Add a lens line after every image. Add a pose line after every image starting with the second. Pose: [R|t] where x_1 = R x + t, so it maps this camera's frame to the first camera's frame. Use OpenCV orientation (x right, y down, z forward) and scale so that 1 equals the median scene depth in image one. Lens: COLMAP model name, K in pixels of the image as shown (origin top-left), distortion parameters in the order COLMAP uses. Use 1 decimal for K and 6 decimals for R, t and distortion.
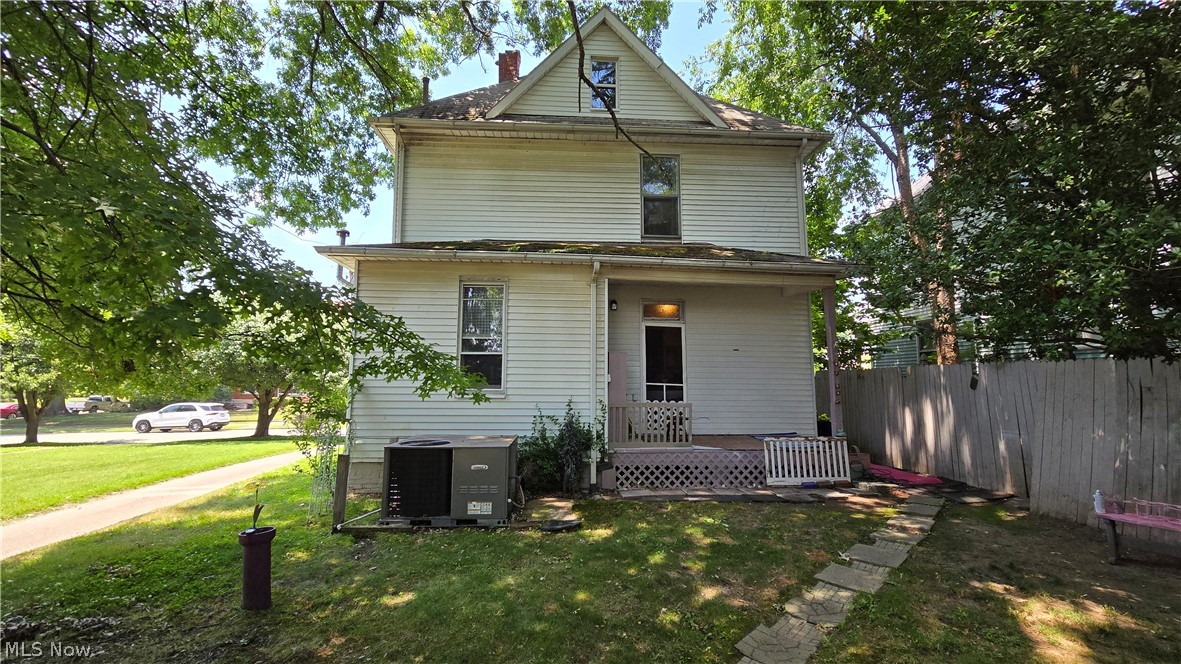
lens RADIAL K [[479.4, 0, 587.7], [0, 479.4, 329.9], [0, 0, 1]] dist [-0.008679, 0.000064]
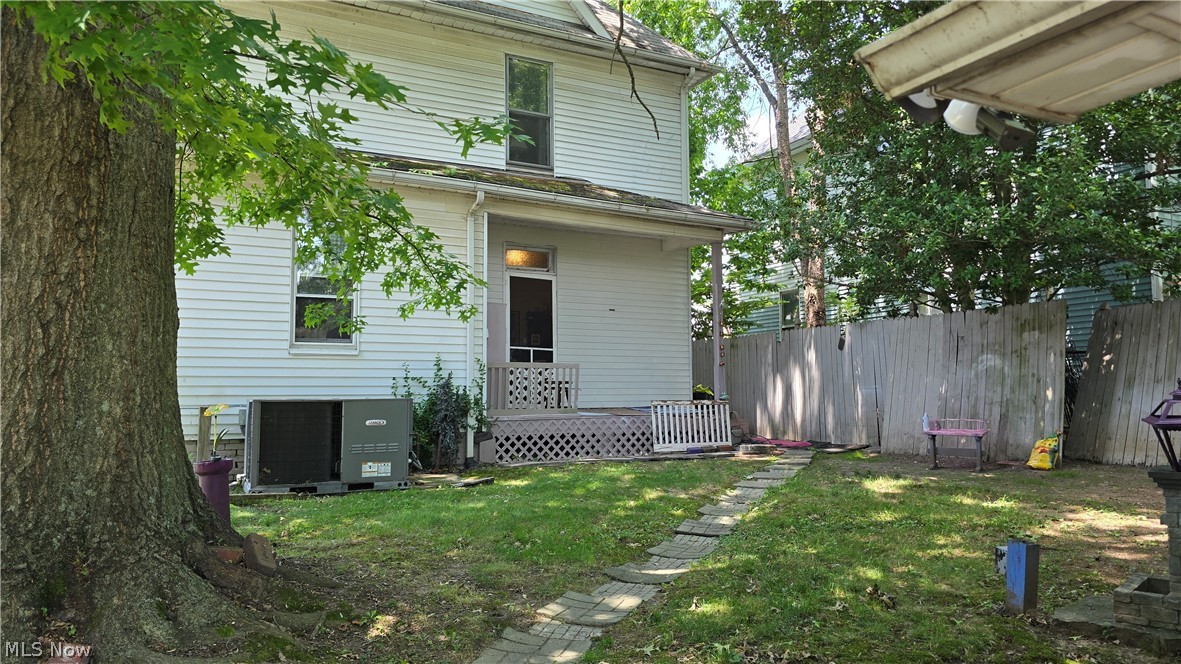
lens RADIAL K [[774.3, 0, 607.5], [0, 774.3, 334.3], [0, 0, 1]] dist [0.052686, -0.001197]
pose [[0.917554, 0.020423, 0.397086, -0.302227], [-0.035277, 0.998923, 0.030139, 0.055704], [-0.396043, -0.041662, 0.917286, -0.321331]]
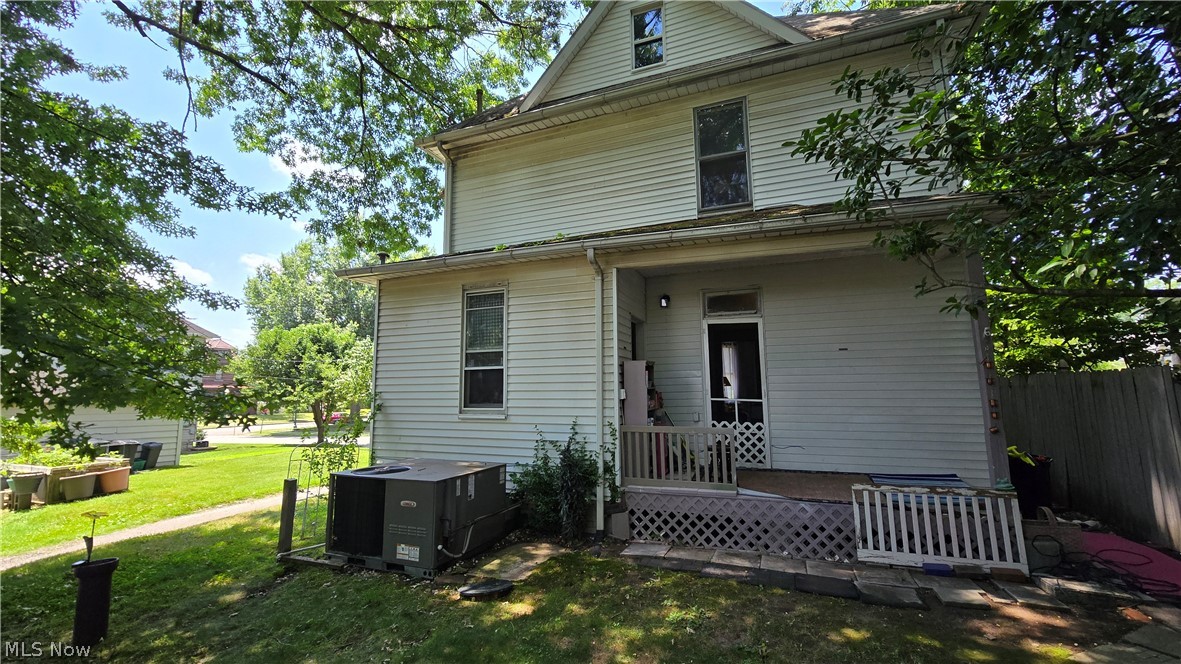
lens RADIAL K [[479.4, 0, 587.7], [0, 479.4, 329.9], [0, 0, 1]] dist [-0.008679, 0.000064]
pose [[0.906117, -0.067333, -0.417634, 0.332366], [0.059134, 0.997719, -0.032557, 0.018052], [0.418873, 0.004804, 0.908032, 0.269692]]
